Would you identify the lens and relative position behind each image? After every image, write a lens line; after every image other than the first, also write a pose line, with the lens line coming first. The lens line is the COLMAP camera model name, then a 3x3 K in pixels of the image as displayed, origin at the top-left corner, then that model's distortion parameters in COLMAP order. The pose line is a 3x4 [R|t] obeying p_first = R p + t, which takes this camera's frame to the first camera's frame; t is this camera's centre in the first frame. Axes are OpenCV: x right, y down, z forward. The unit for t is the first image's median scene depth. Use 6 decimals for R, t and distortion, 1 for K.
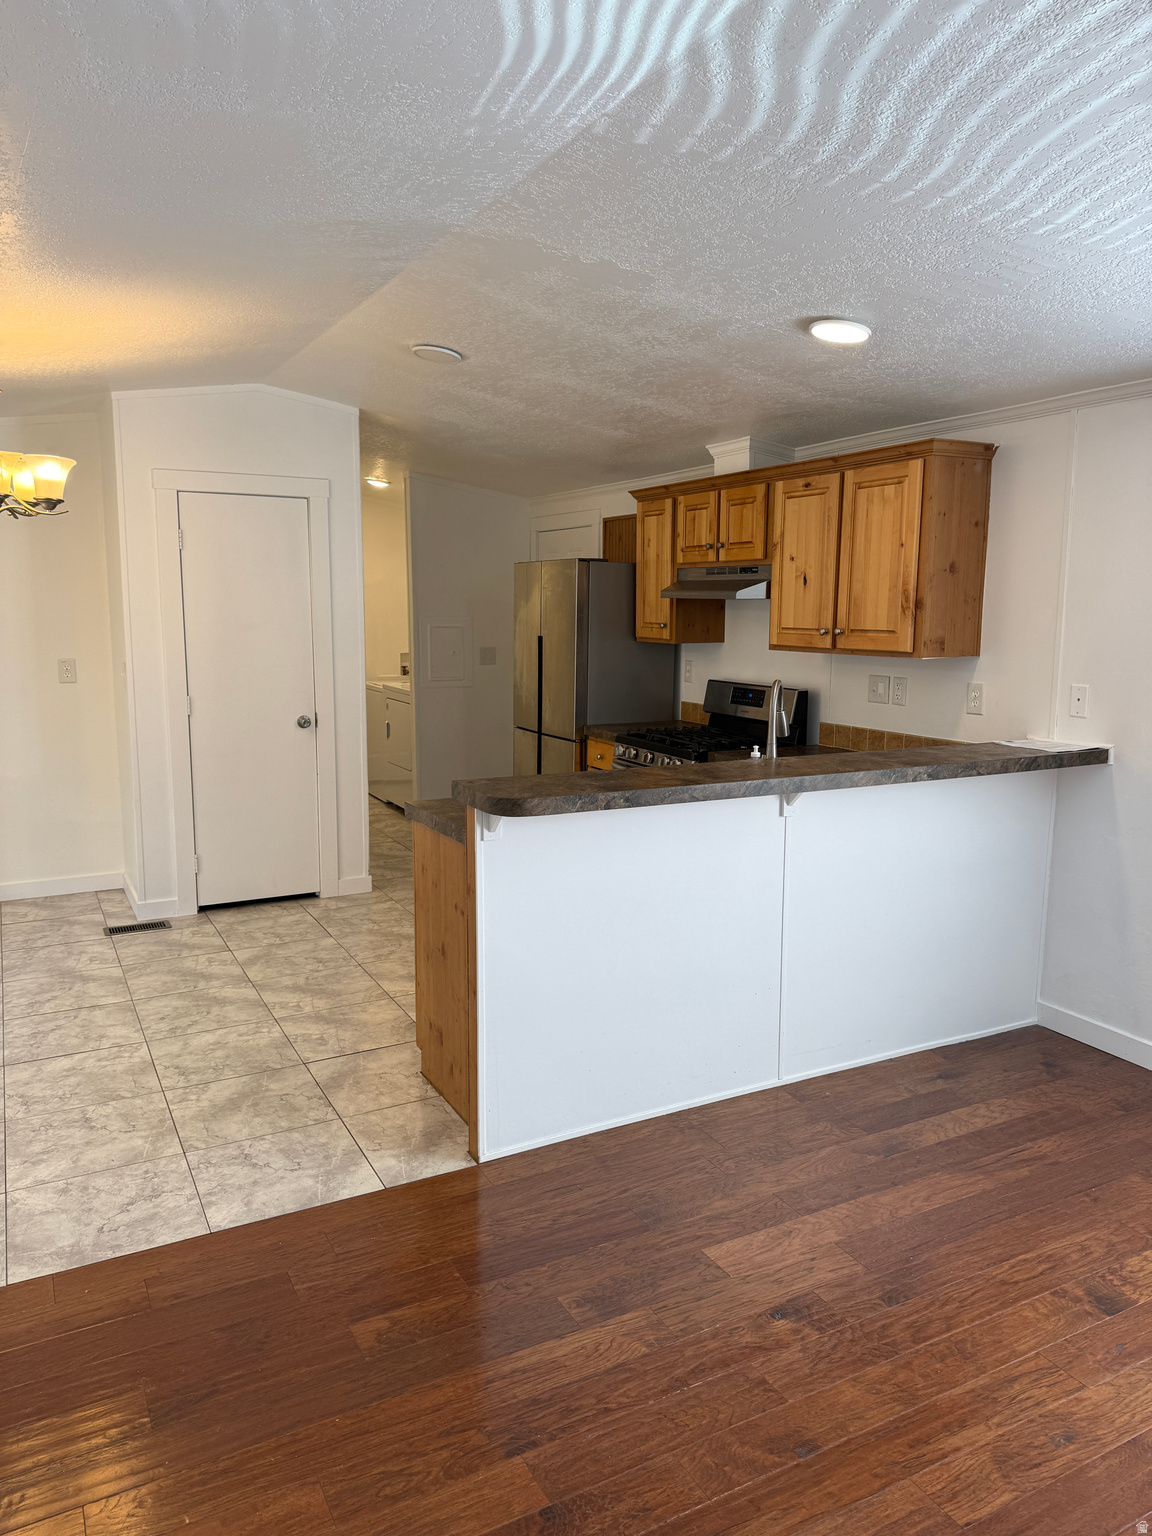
lens RADIAL K [[1086.6, 0, 587.0], [0, 1086.6, 752.6], [0, 0, 1]] dist [0.043040, -0.057832]
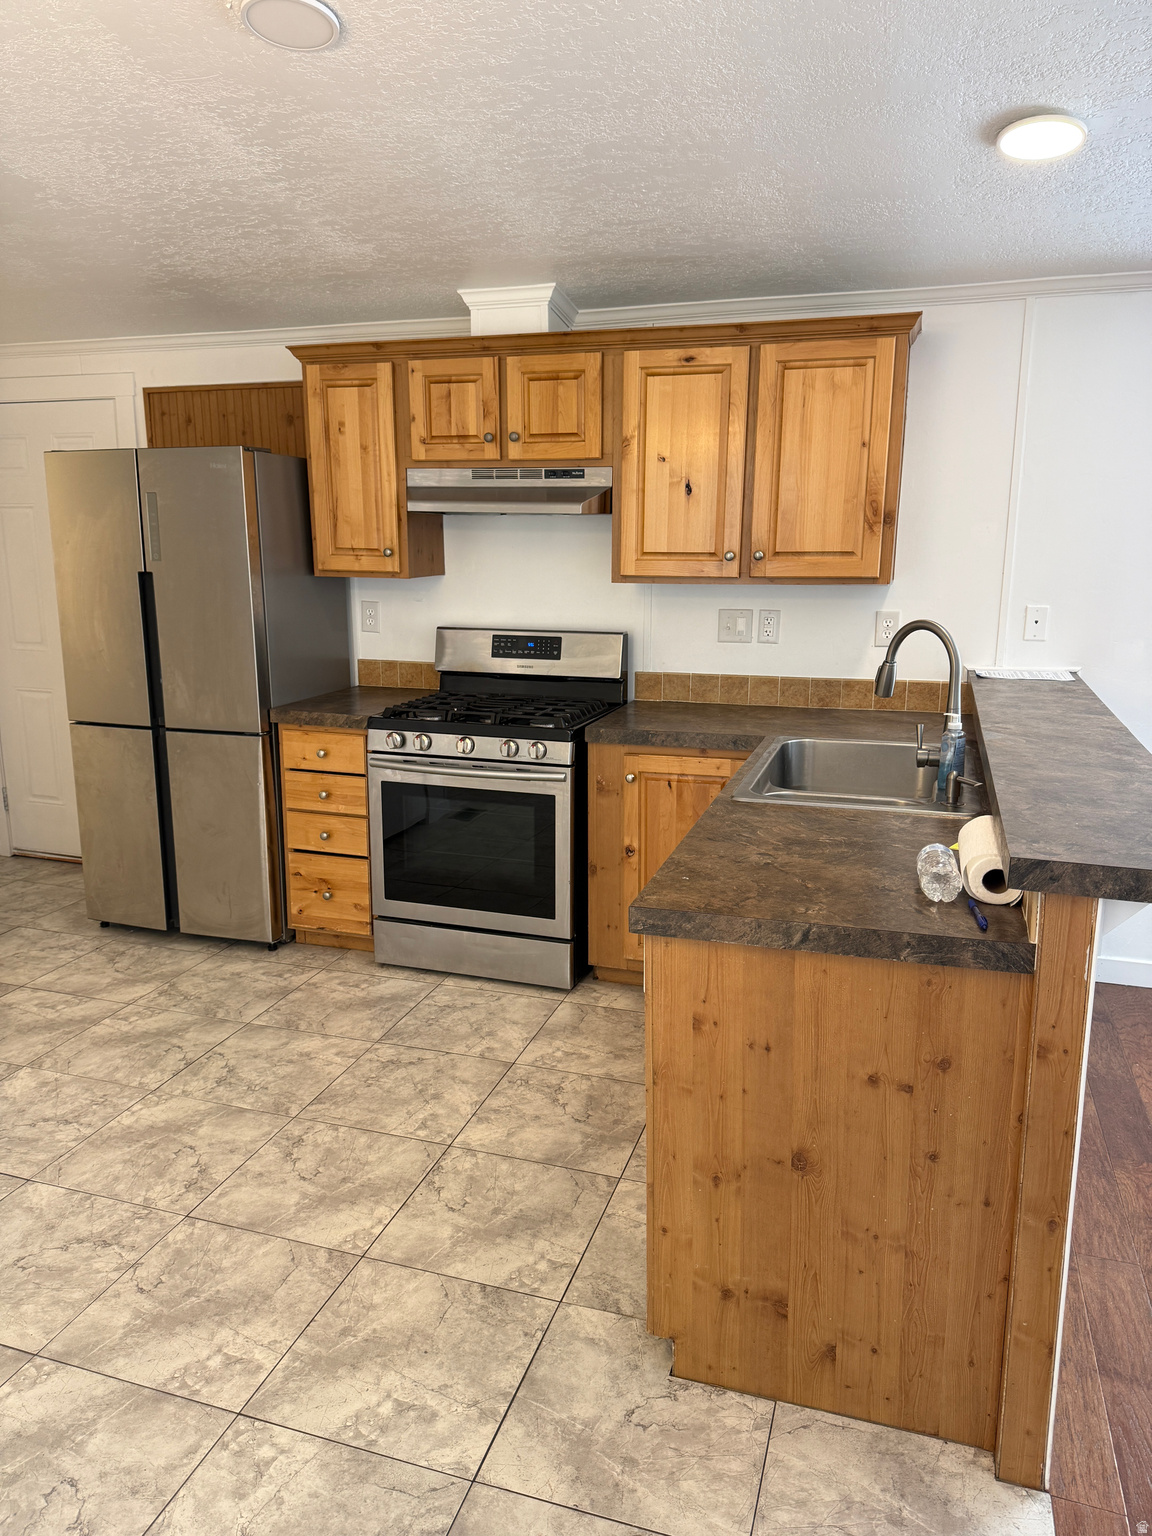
lens RADIAL K [[1086.6, 0, 574.3], [0, 1086.6, 766.3], [0, 0, 1]] dist [0.043040, -0.057832]
pose [[0.719442, -0.156916, 0.676595, -0.448497], [0.098940, 0.987364, 0.123784, -0.076052], [-0.687470, -0.022113, 0.725876, 0.550449]]
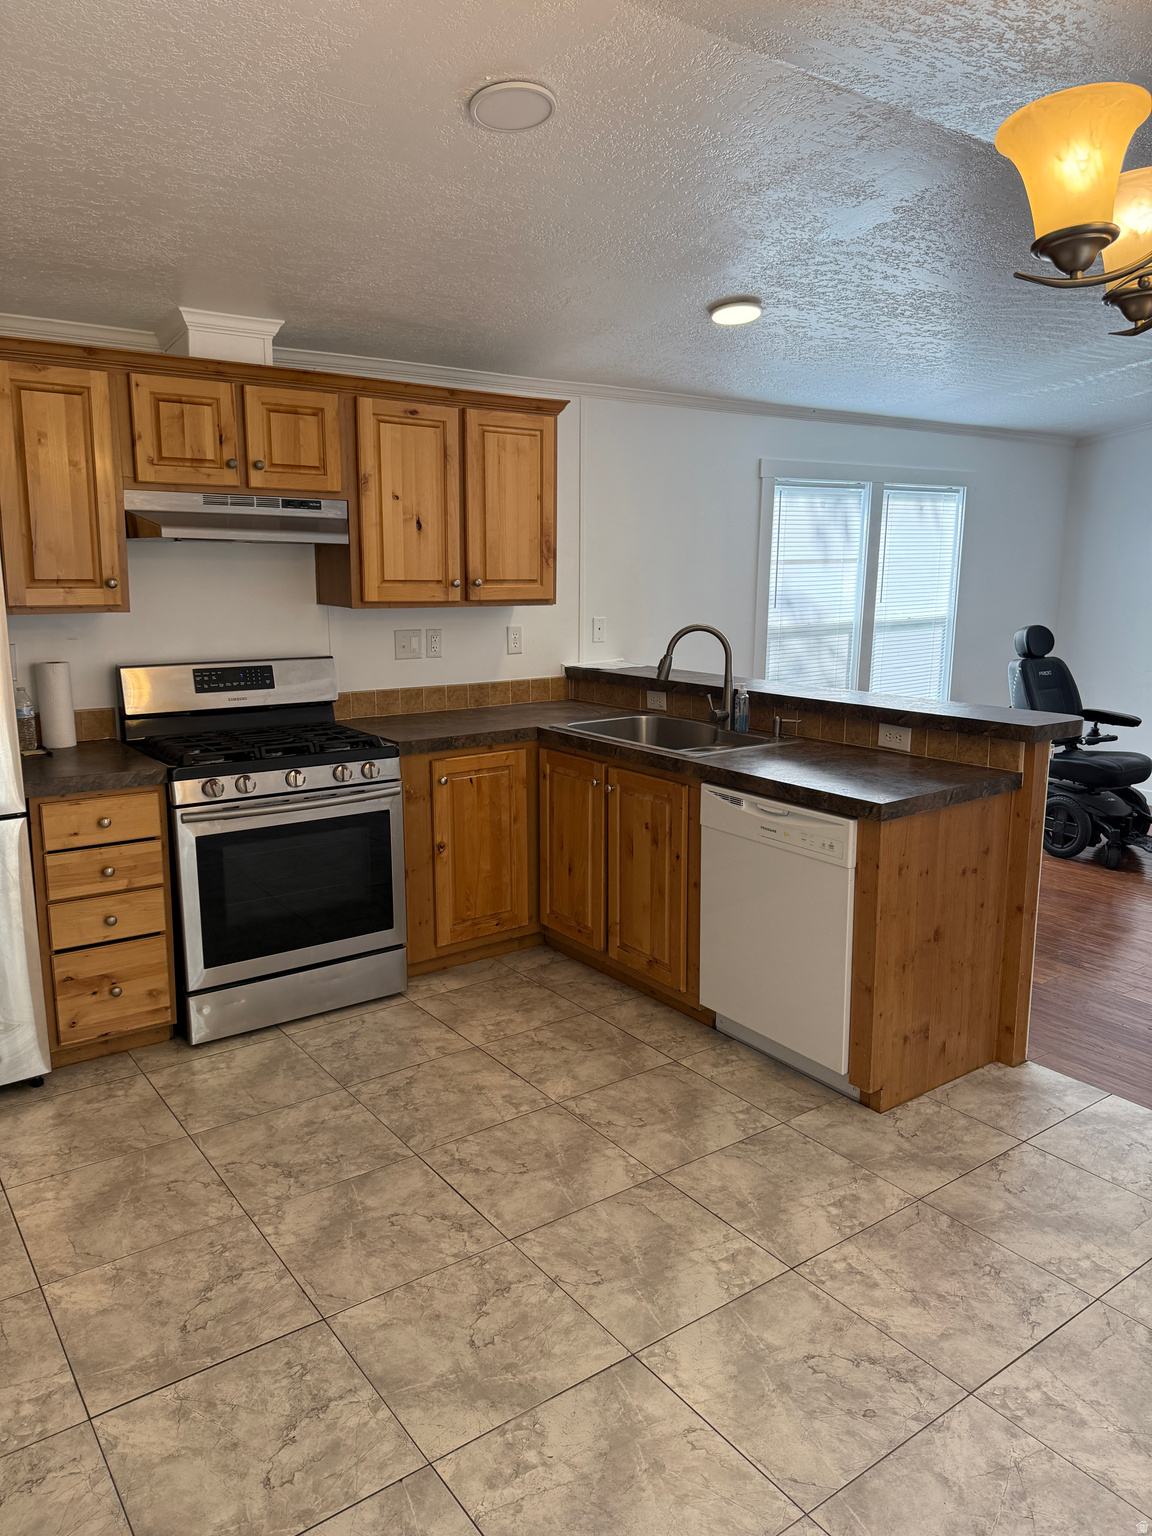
lens RADIAL K [[1086.6, 0, 576.1], [0, 1086.6, 761.5], [0, 0, 1]] dist [0.043040, -0.057832]
pose [[-0.145786, -0.189242, 0.971048, -0.772595], [0.126903, 0.969849, 0.208060, -0.155021], [-0.981143, 0.153561, -0.117375, 1.117485]]
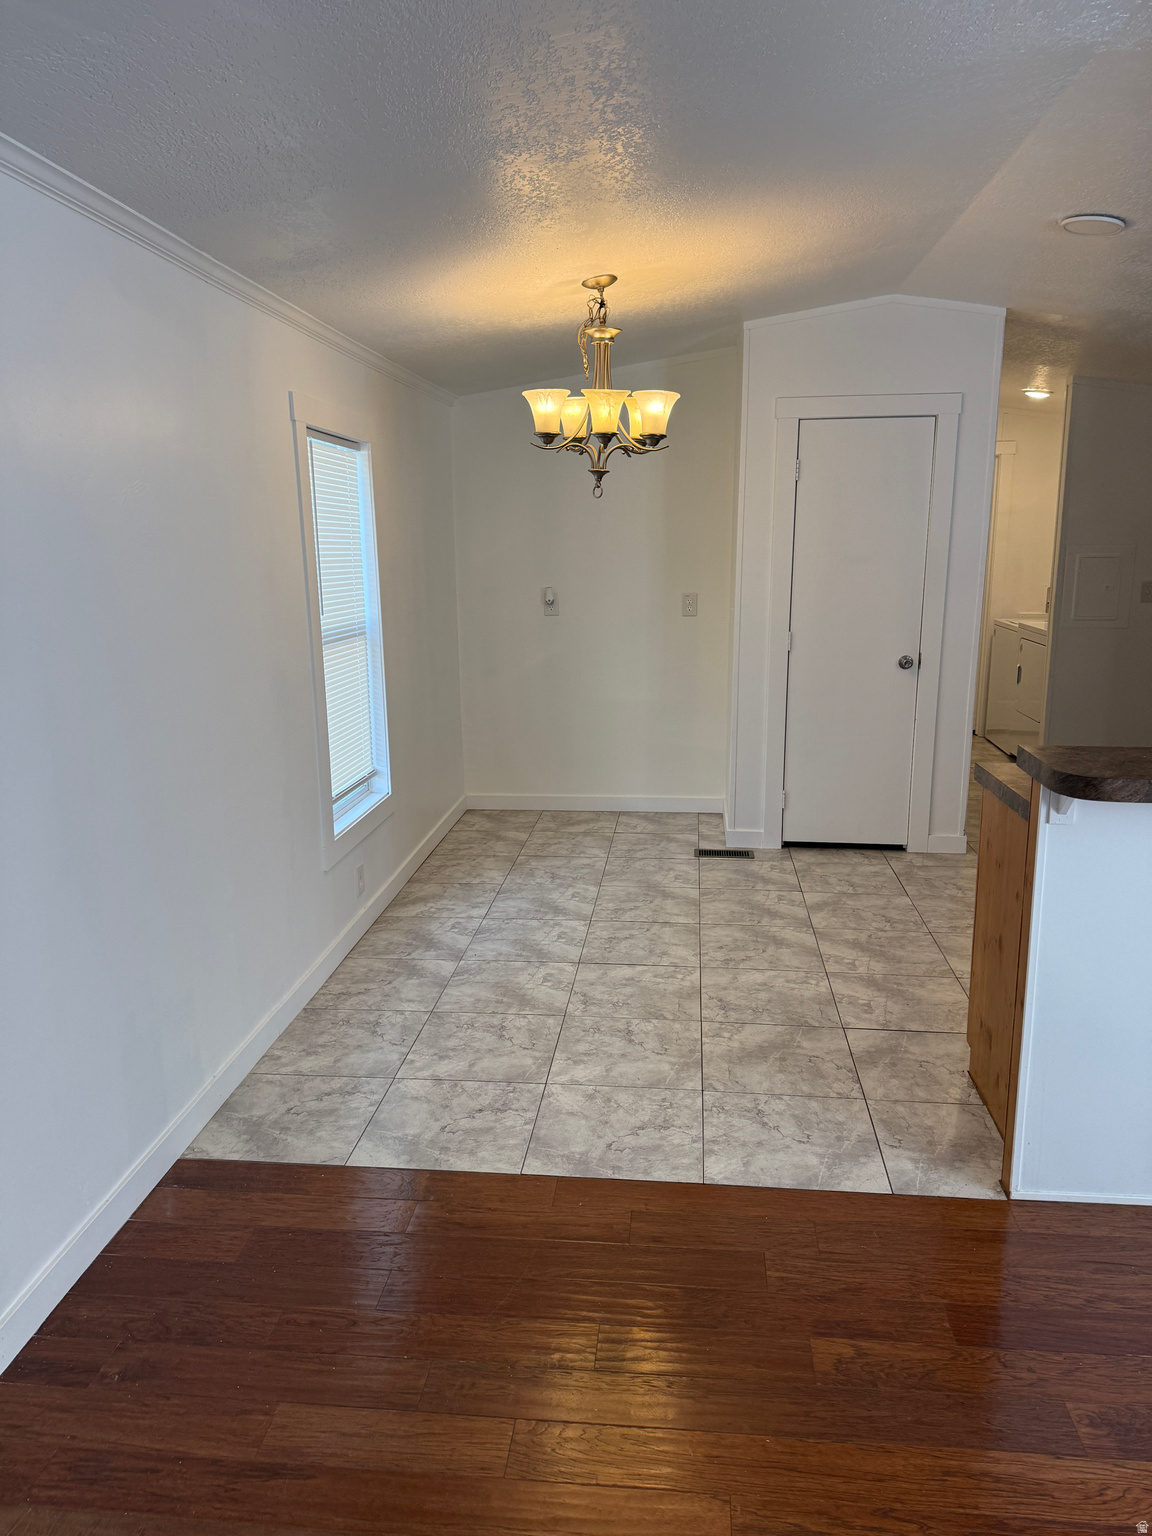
lens RADIAL K [[1086.6, 0, 569.5], [0, 1086.6, 760.0], [0, 0, 1]] dist [0.043040, -0.057832]
pose [[0.824804, 0.101973, -0.556147, 0.040950], [-0.064390, 0.994144, 0.086788, -0.010080], [0.561740, -0.035773, 0.826540, 0.086856]]
